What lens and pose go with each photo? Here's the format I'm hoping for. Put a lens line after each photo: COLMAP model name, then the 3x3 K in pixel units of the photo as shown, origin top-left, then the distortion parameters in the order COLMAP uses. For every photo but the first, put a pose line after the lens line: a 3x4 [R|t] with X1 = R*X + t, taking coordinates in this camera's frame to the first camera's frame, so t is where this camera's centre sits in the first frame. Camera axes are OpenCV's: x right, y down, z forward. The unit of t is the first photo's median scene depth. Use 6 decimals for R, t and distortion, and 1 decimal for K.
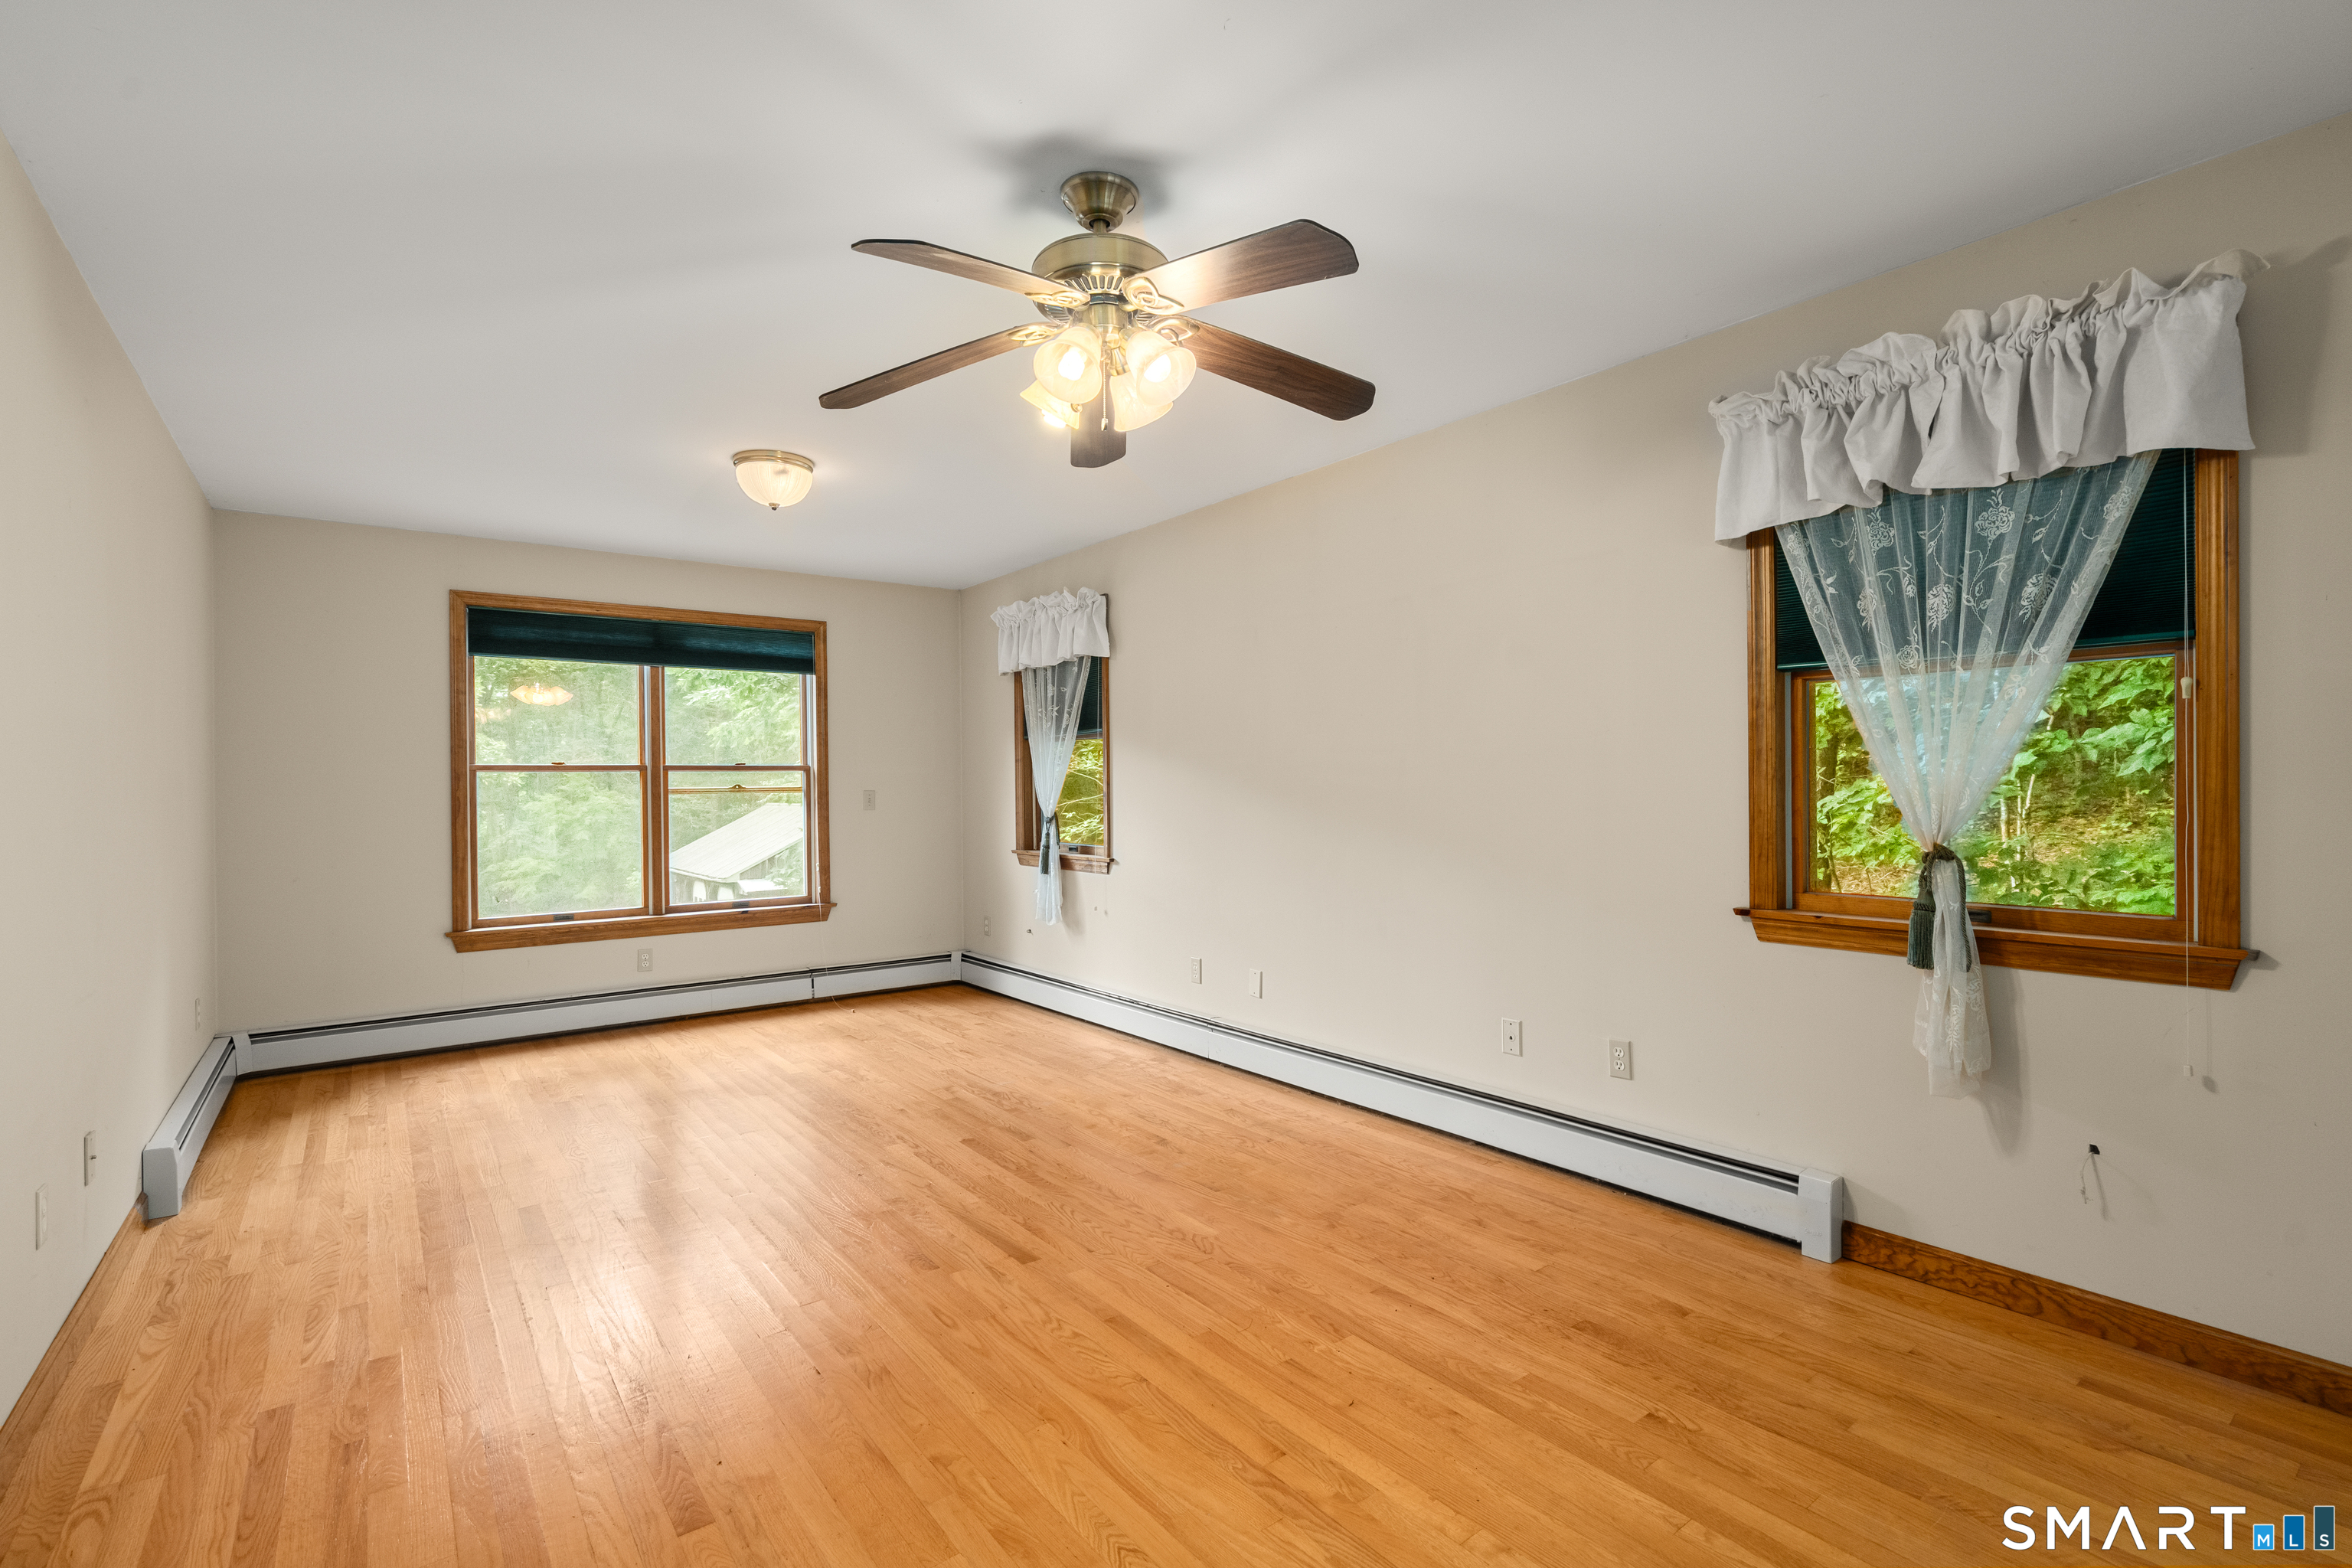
lens RADIAL K [[1065.7, 0, 1174.0], [0, 1065.7, 791.1], [0, 0, 1]] dist [-0.003854, 0.001174]
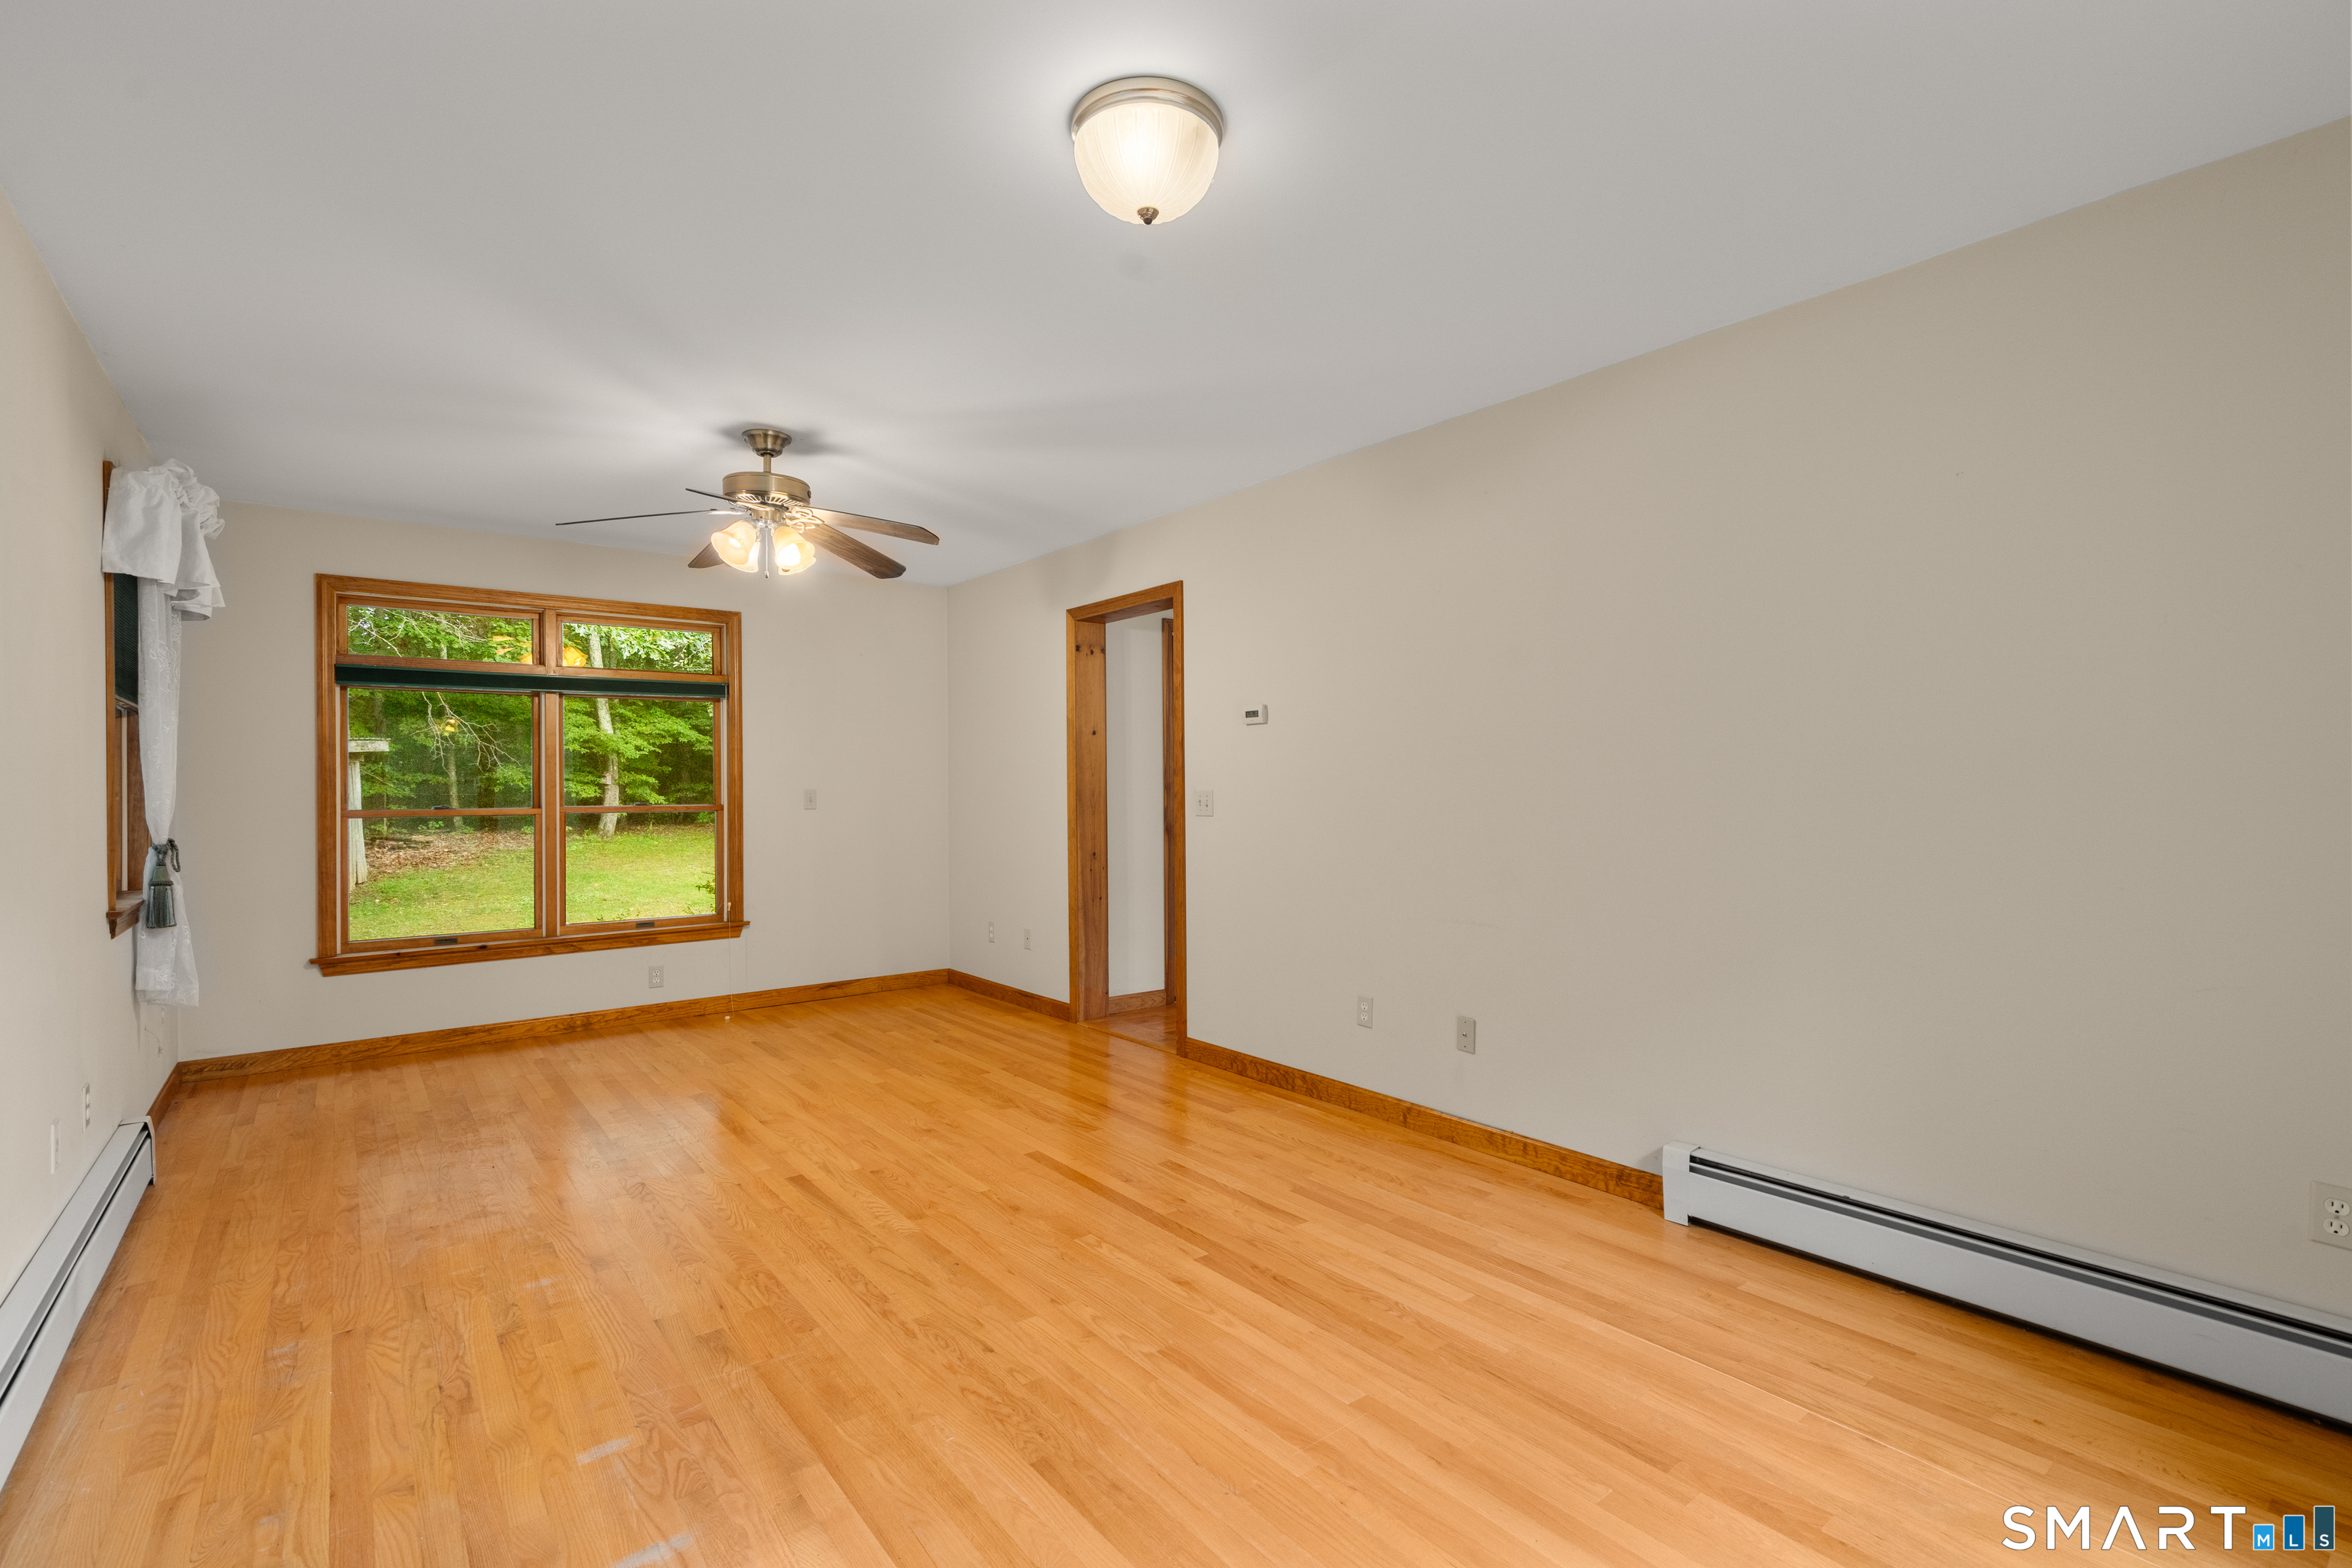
lens RADIAL K [[1065.7, 0, 1177.6], [0, 1065.7, 789.7], [0, 0, 1]] dist [-0.003854, 0.001174]
pose [[-0.999651, 0.013401, -0.022746, -0.503119], [0.013286, 0.999898, 0.005202, -0.003645], [0.022814, 0.004898, -0.999728, 2.027382]]
